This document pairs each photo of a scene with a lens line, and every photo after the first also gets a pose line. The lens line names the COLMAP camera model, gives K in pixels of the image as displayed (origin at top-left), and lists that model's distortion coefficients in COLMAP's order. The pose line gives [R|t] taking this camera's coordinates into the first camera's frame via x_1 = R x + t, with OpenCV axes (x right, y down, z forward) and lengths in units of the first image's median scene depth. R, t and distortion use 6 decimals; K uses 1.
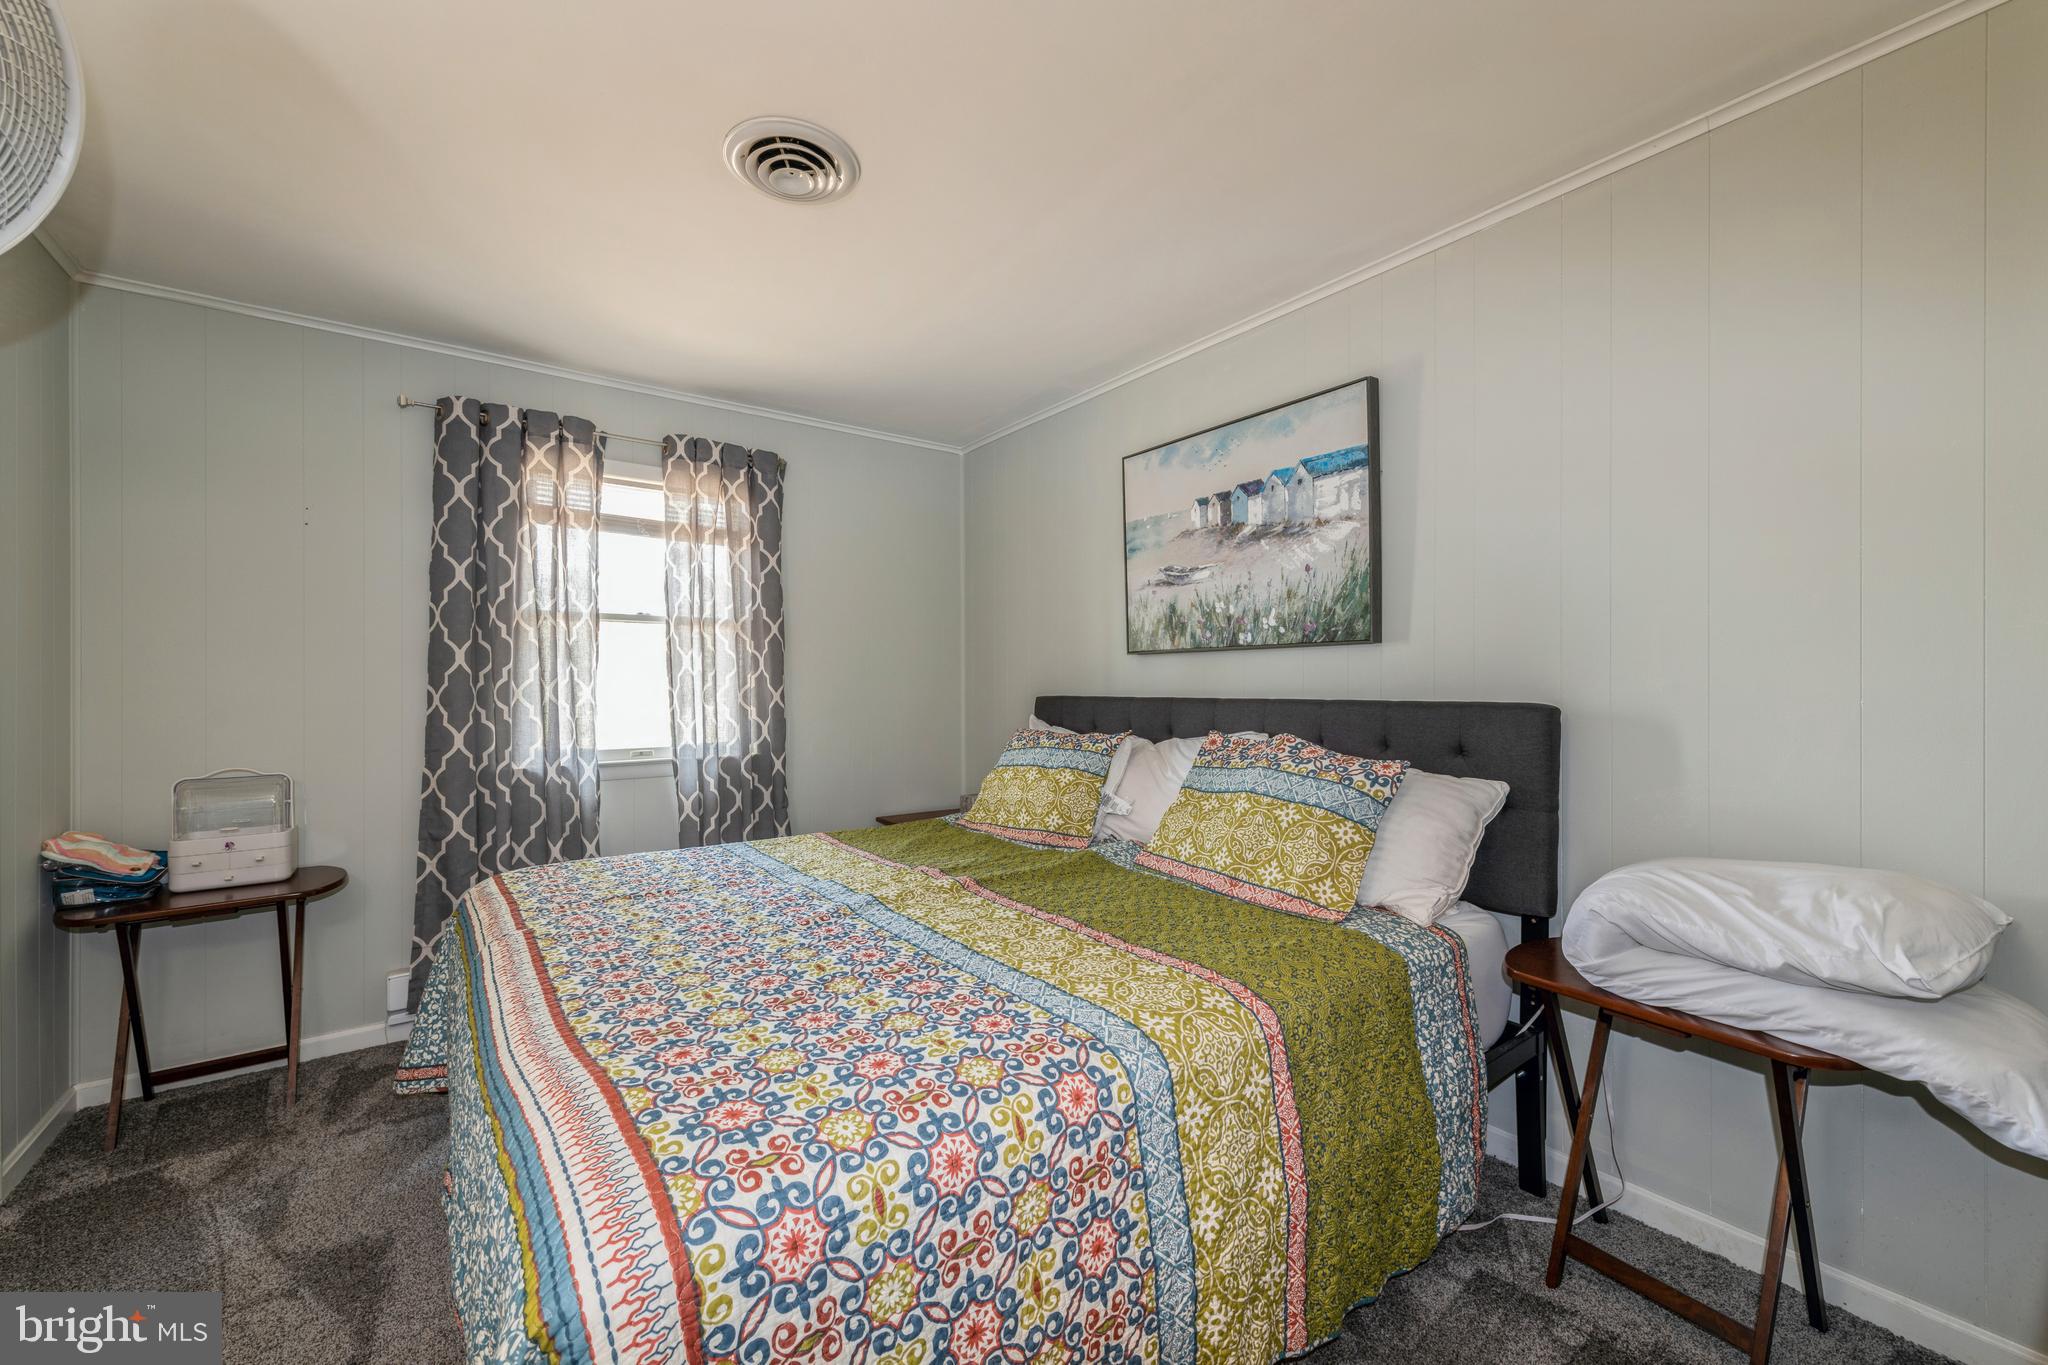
lens RADIAL K [[809.8, 0, 1032.4], [0, 809.8, 679.6], [0, 0, 1]] dist [0.013753, -0.003948]
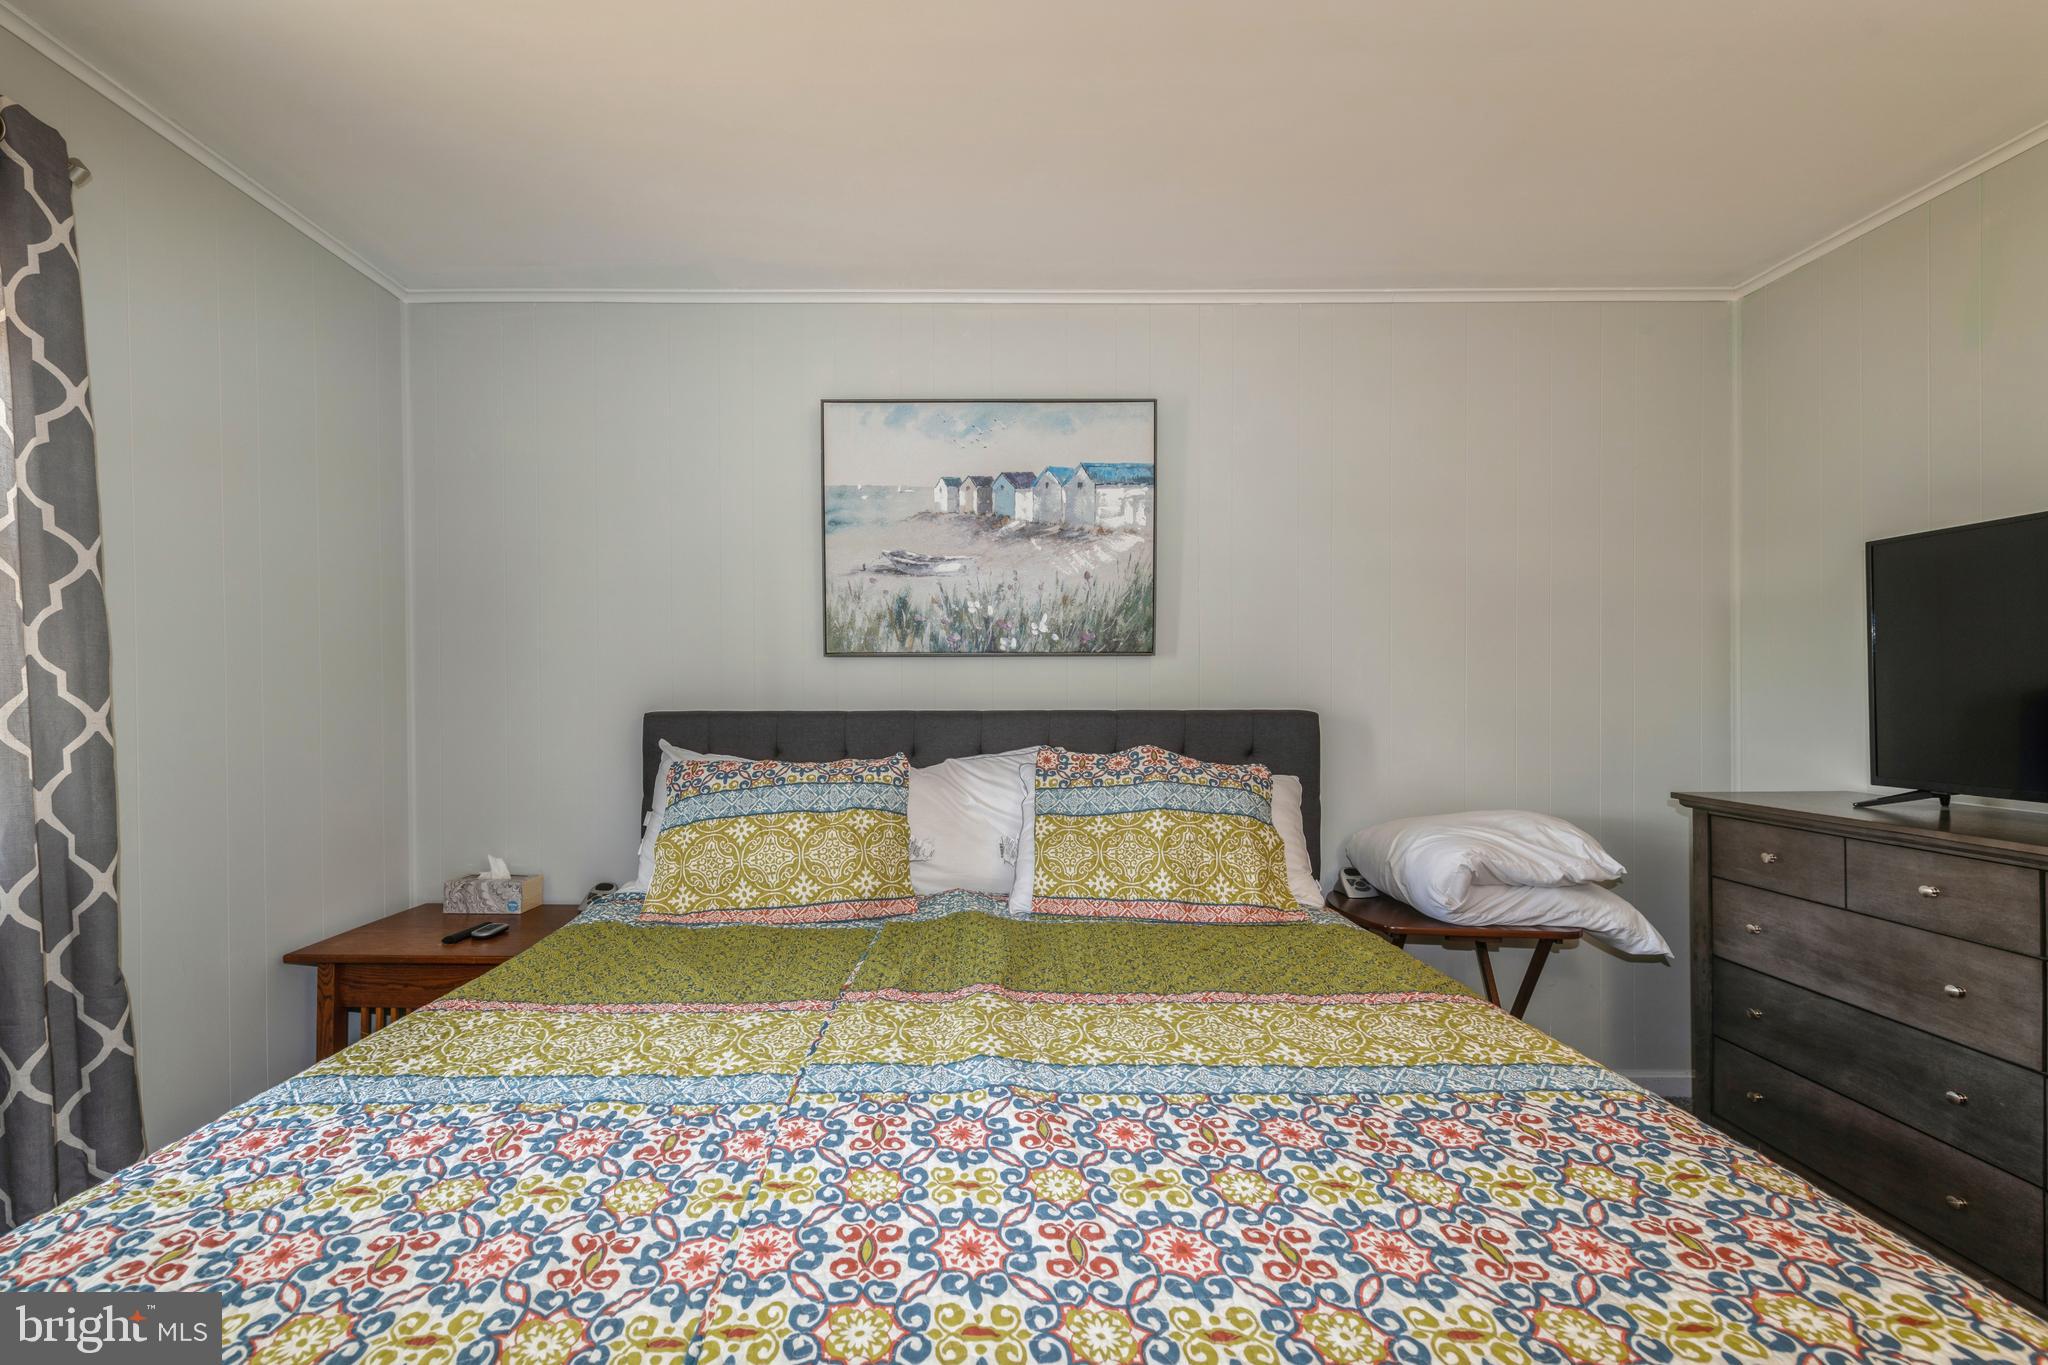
lens RADIAL K [[809.8, 0, 1022.8], [0, 809.8, 698.2], [0, 0, 1]] dist [0.013753, -0.003948]
pose [[0.596749, 0.000482, 0.802428, -0.466709], [-0.005128, 0.999982, 0.003213, 0.006780], [-0.802412, -0.006032, 0.596740, 0.459739]]
